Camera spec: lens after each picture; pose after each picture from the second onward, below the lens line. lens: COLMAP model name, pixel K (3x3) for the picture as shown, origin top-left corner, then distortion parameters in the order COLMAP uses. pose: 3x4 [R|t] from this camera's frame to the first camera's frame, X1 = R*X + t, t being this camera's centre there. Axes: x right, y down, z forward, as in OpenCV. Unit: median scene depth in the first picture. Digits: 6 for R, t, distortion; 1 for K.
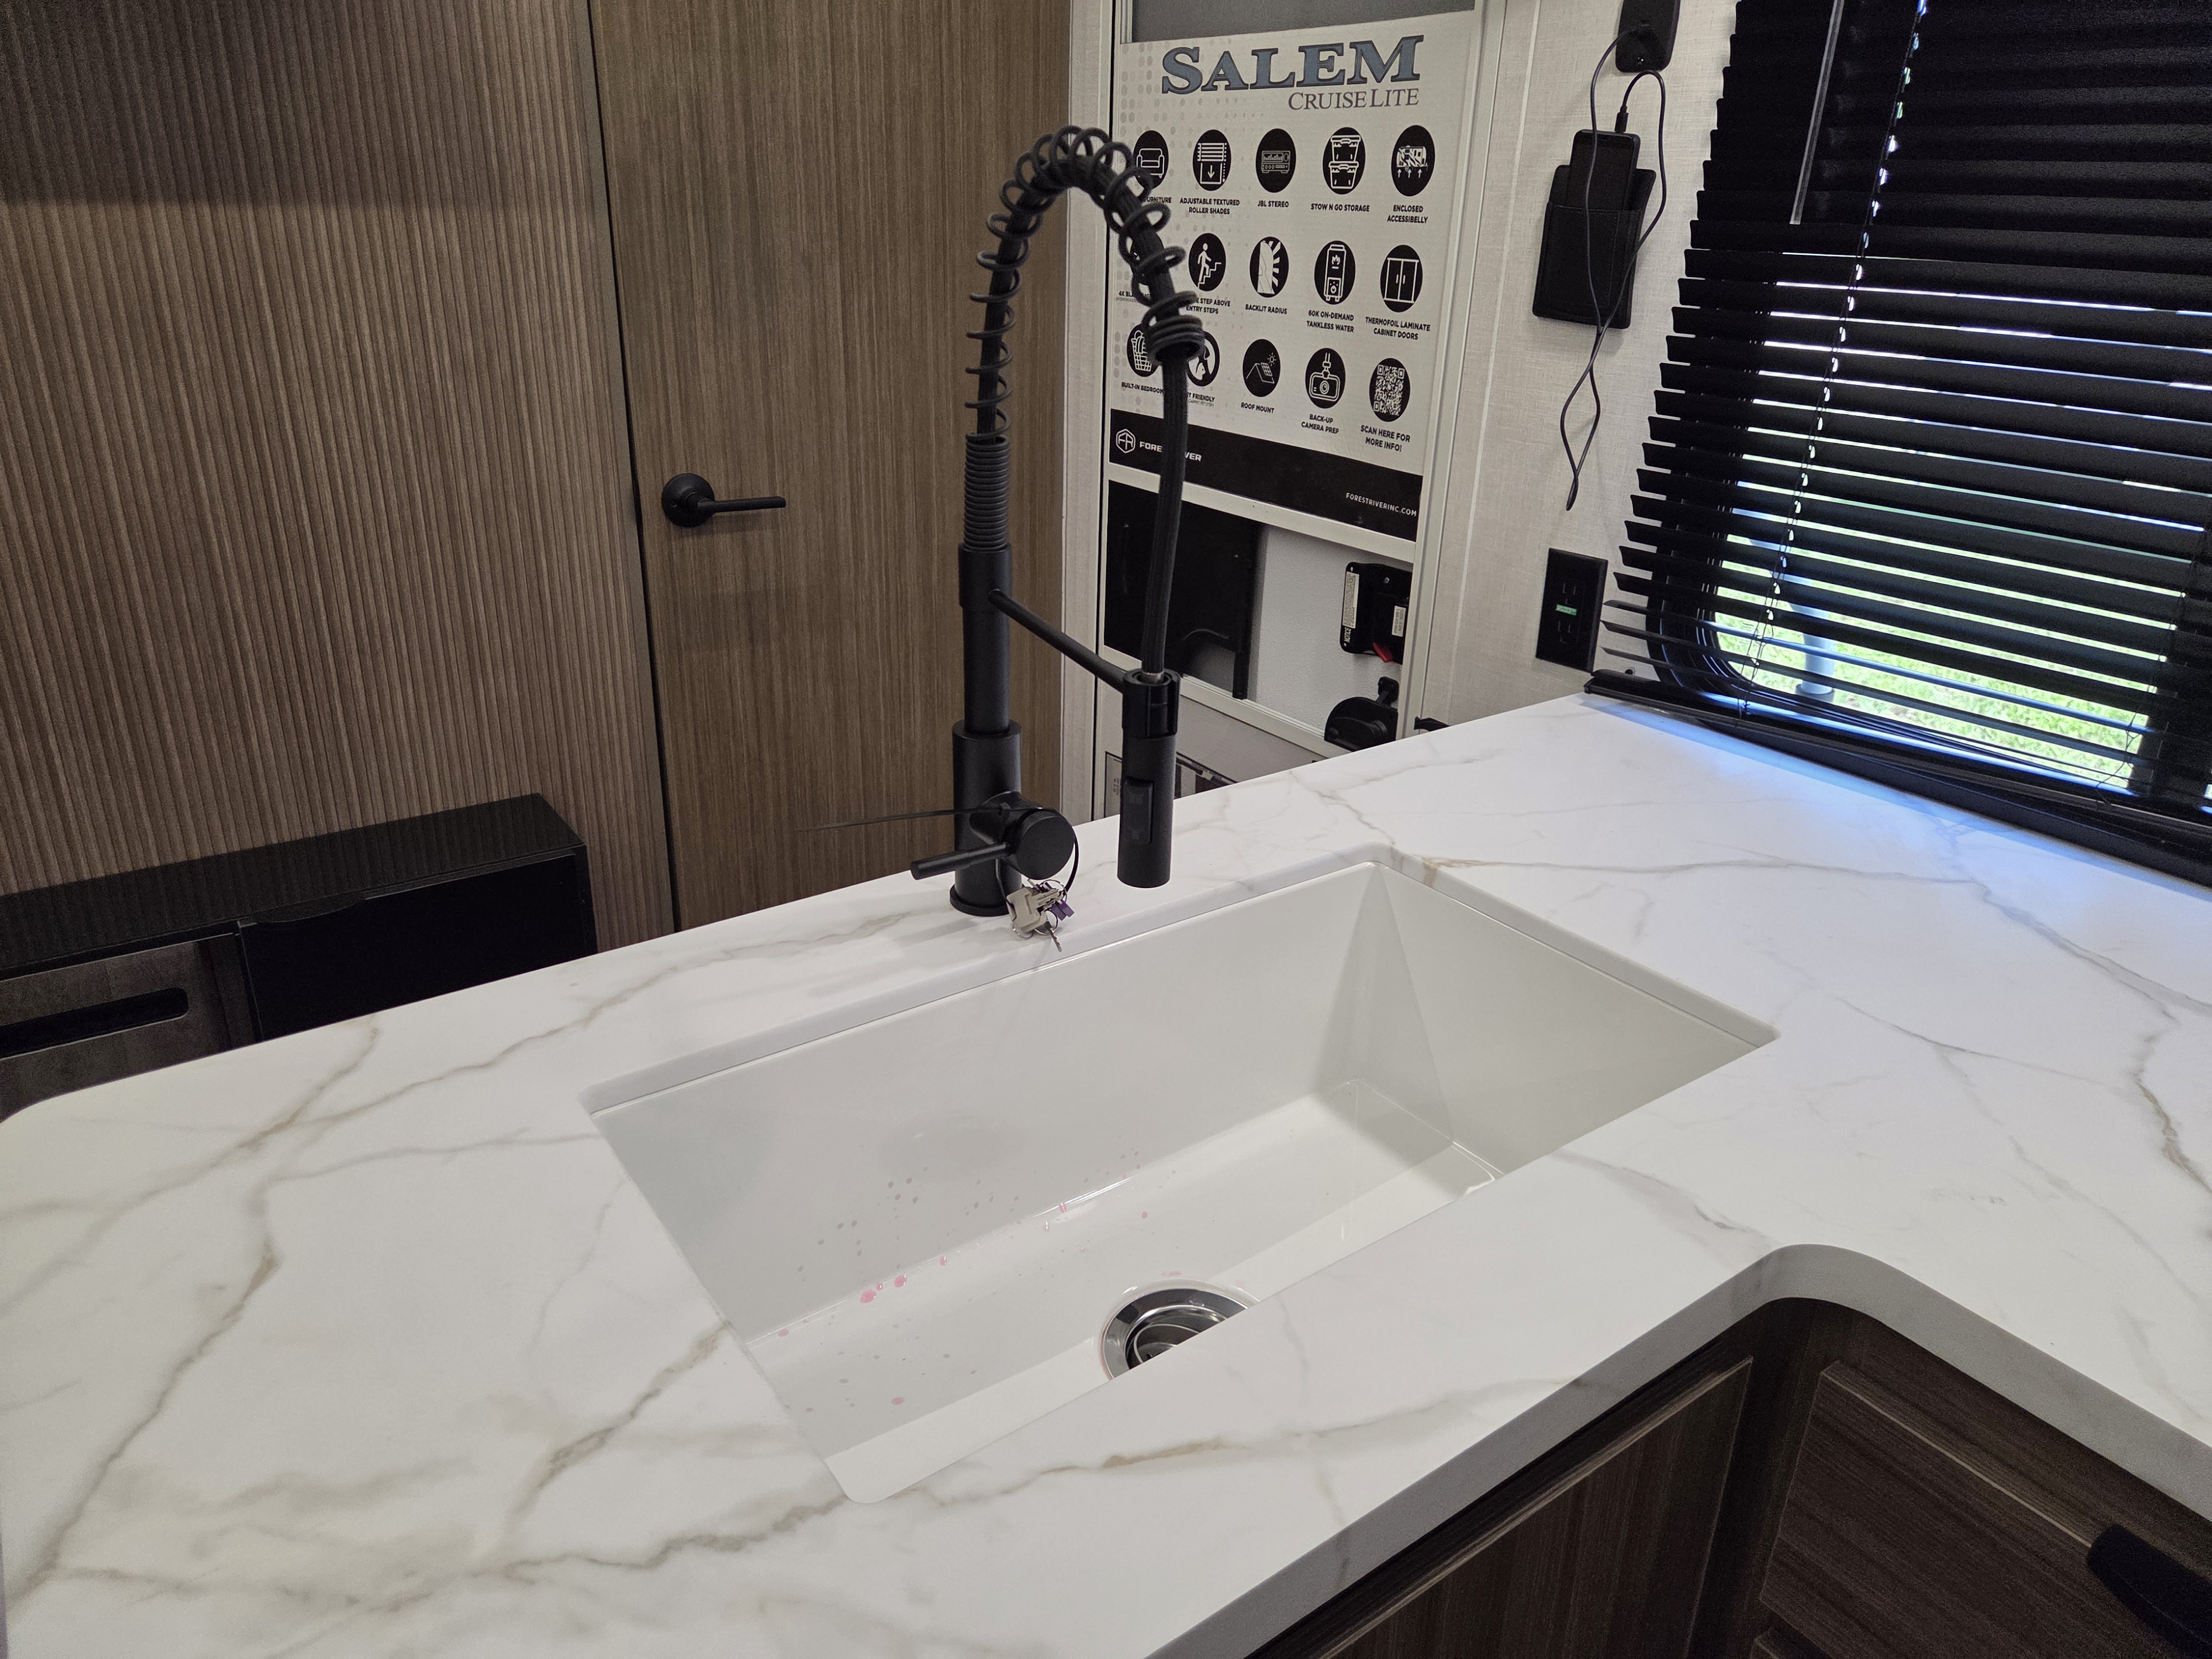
lens RADIAL K [[1497.6, 0, 1095.0], [0, 1497.6, 809.2], [0, 0, 1]] dist [0.068255, -0.058553]
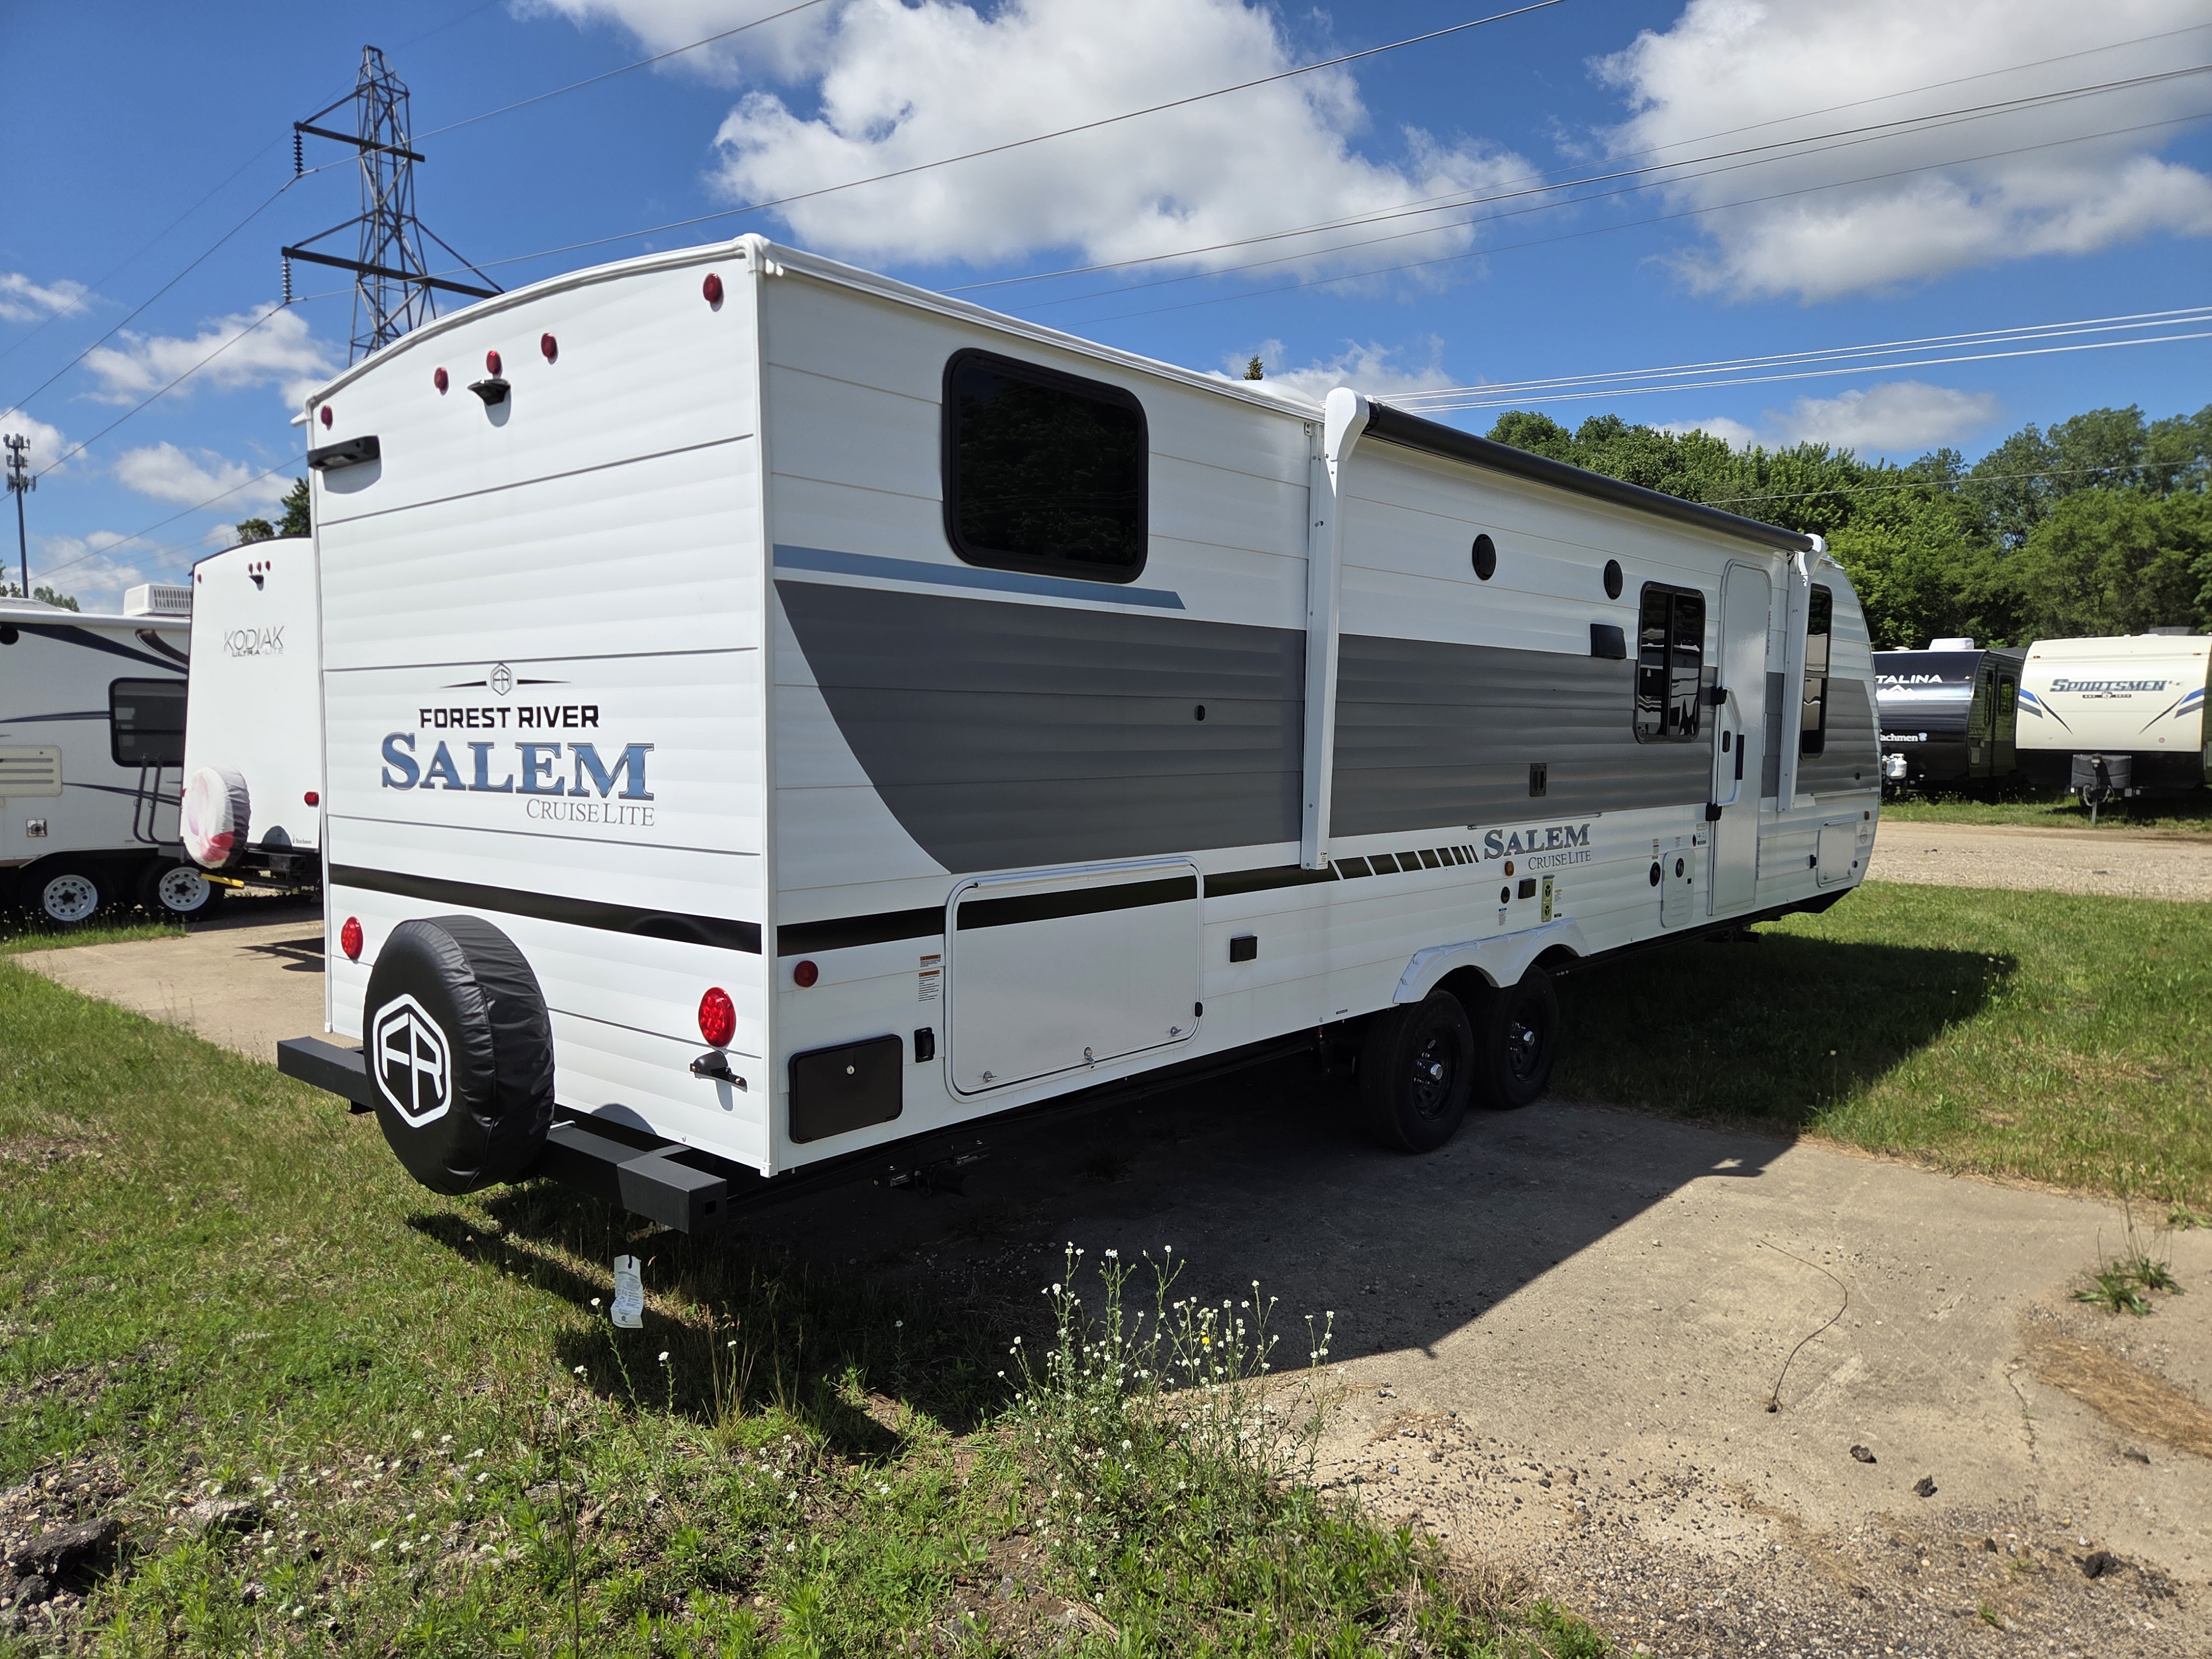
lens RADIAL K [[1497.6, 0, 1108.3], [0, 1497.6, 837.8], [0, 0, 1]] dist [0.068255, -0.058553]
pose [[0.977738, -0.034200, 0.207023, 0.256397], [0.098990, 0.945115, -0.311382, -0.217751], [-0.185011, 0.324943, 0.927460, 0.320138]]
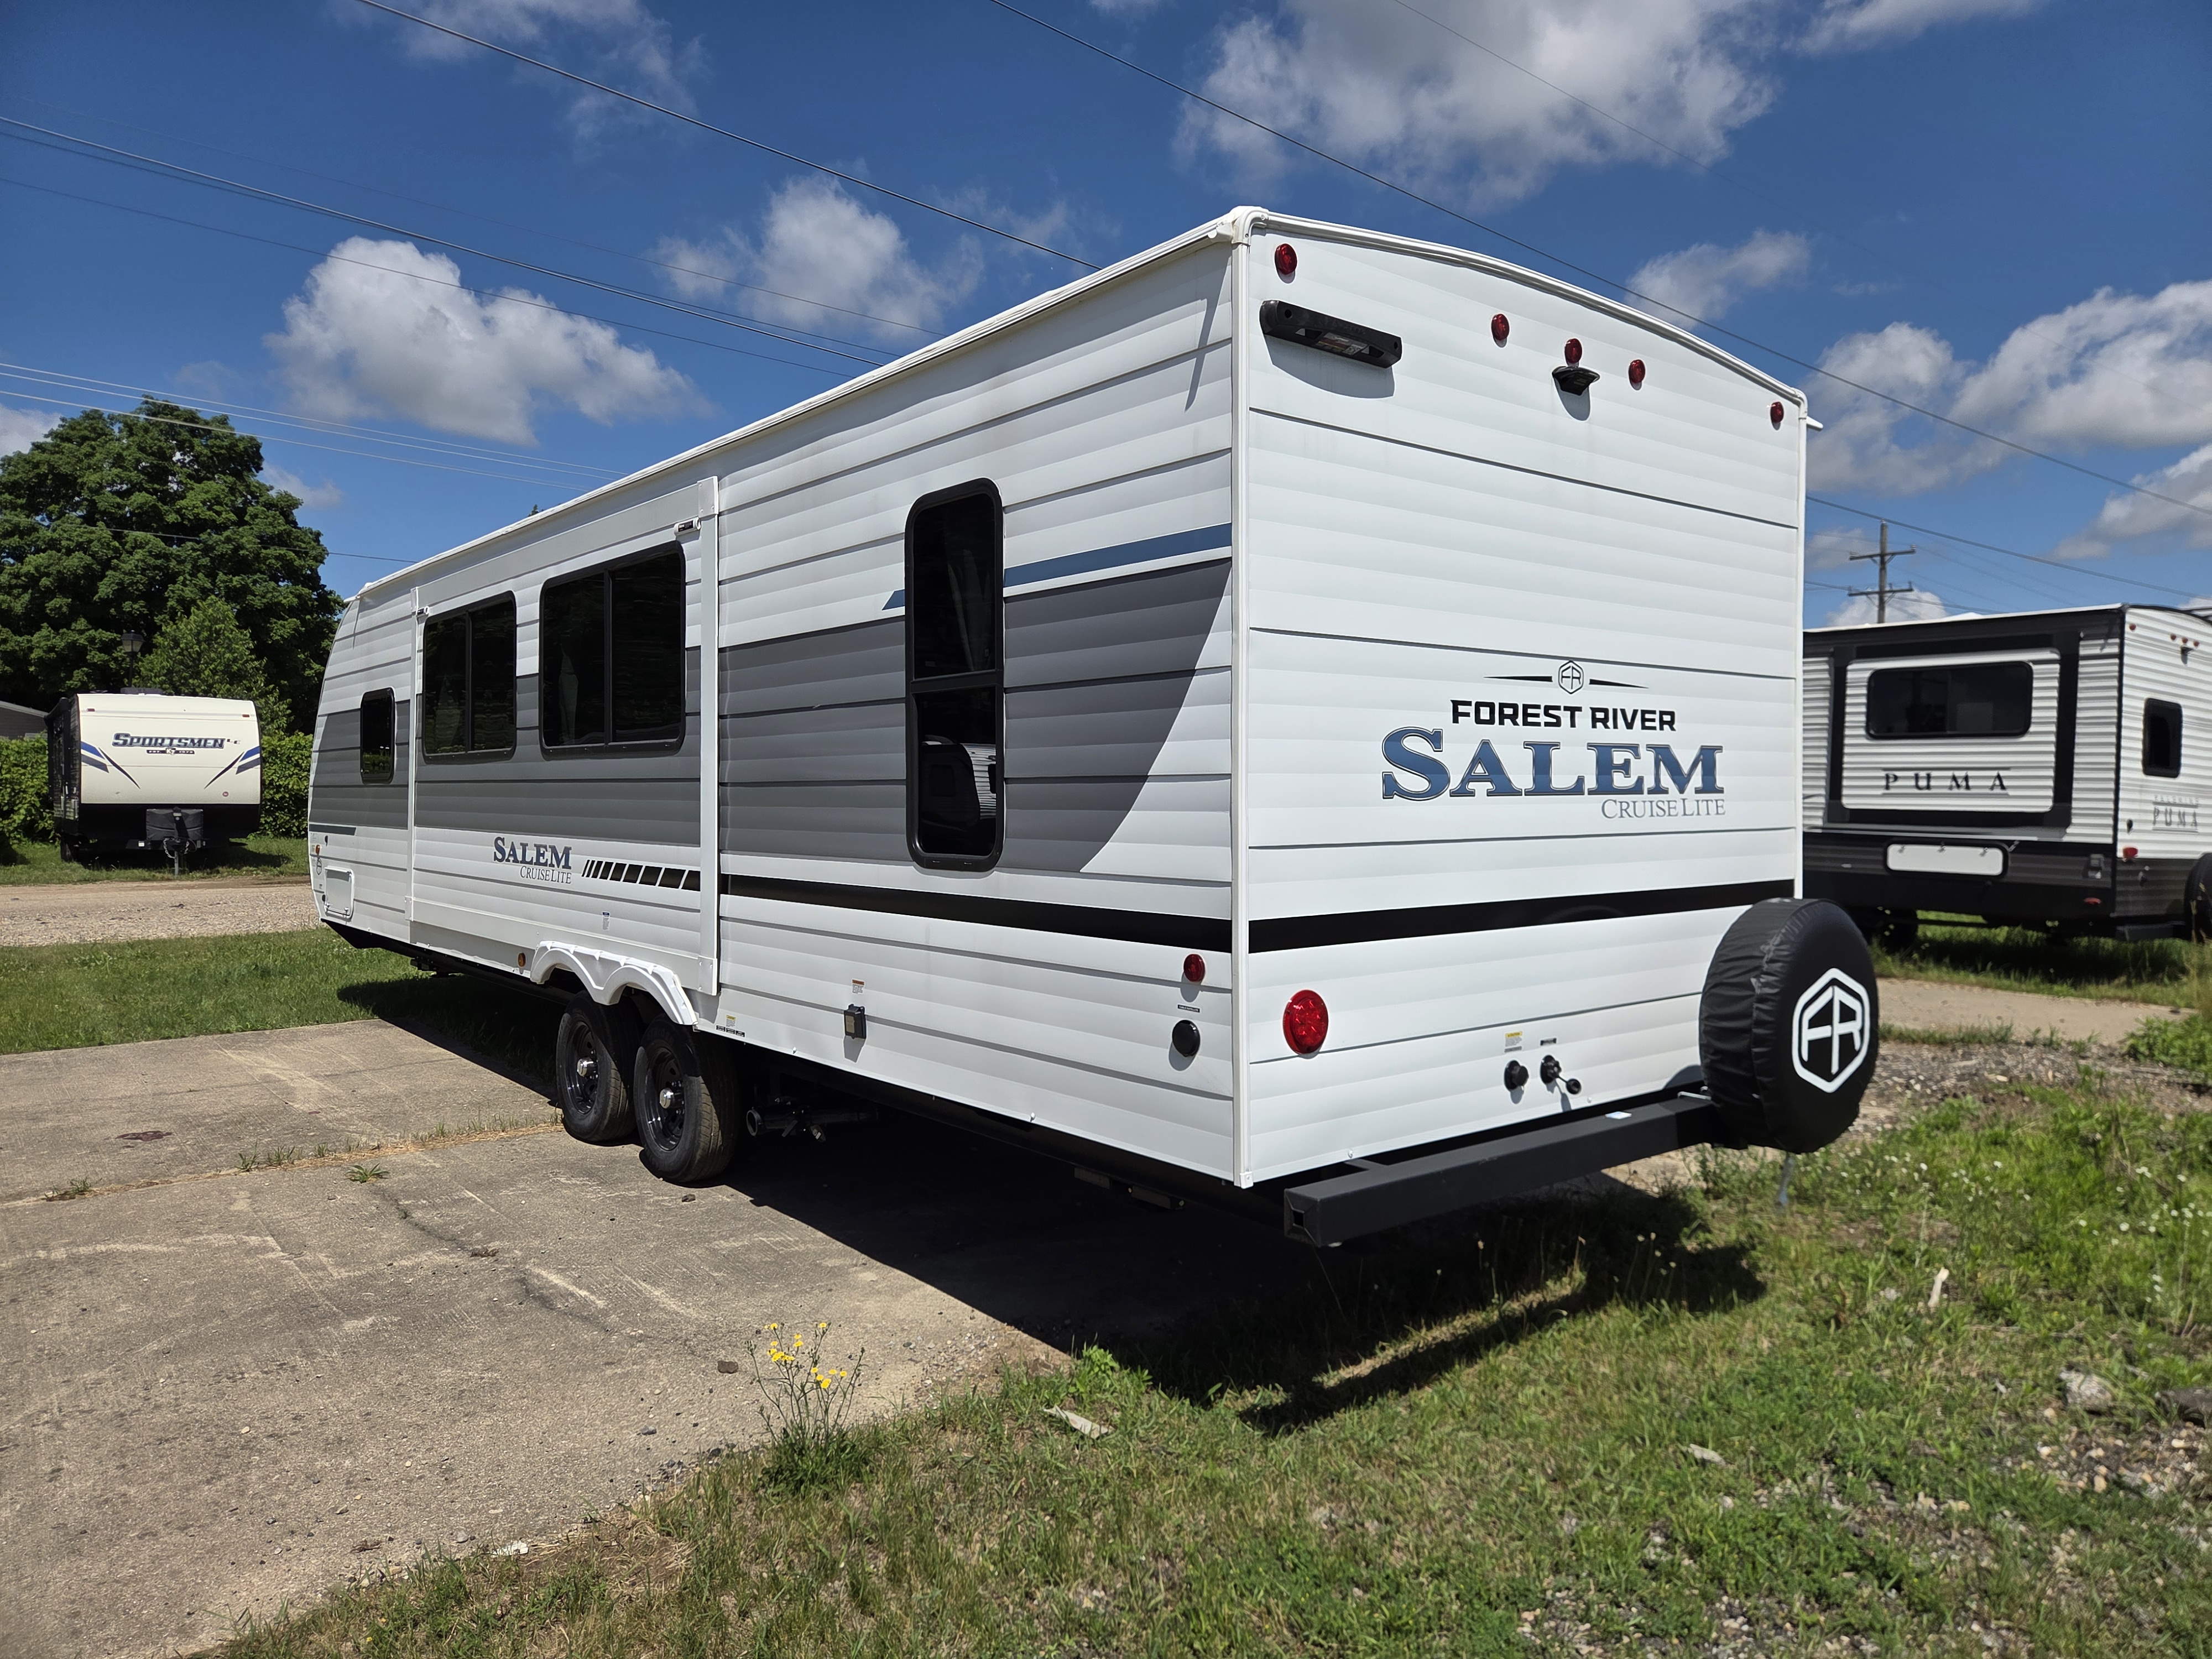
lens RADIAL K [[1497.6, 0, 1102.7], [0, 1497.6, 821.6], [0, 0, 1]] dist [0.068255, -0.058553]
pose [[-0.053254, -0.039678, 0.997792, -0.531607], [0.392428, 0.917987, 0.057449, -0.595416], [-0.918240, 0.394621, -0.033316, 1.239439]]
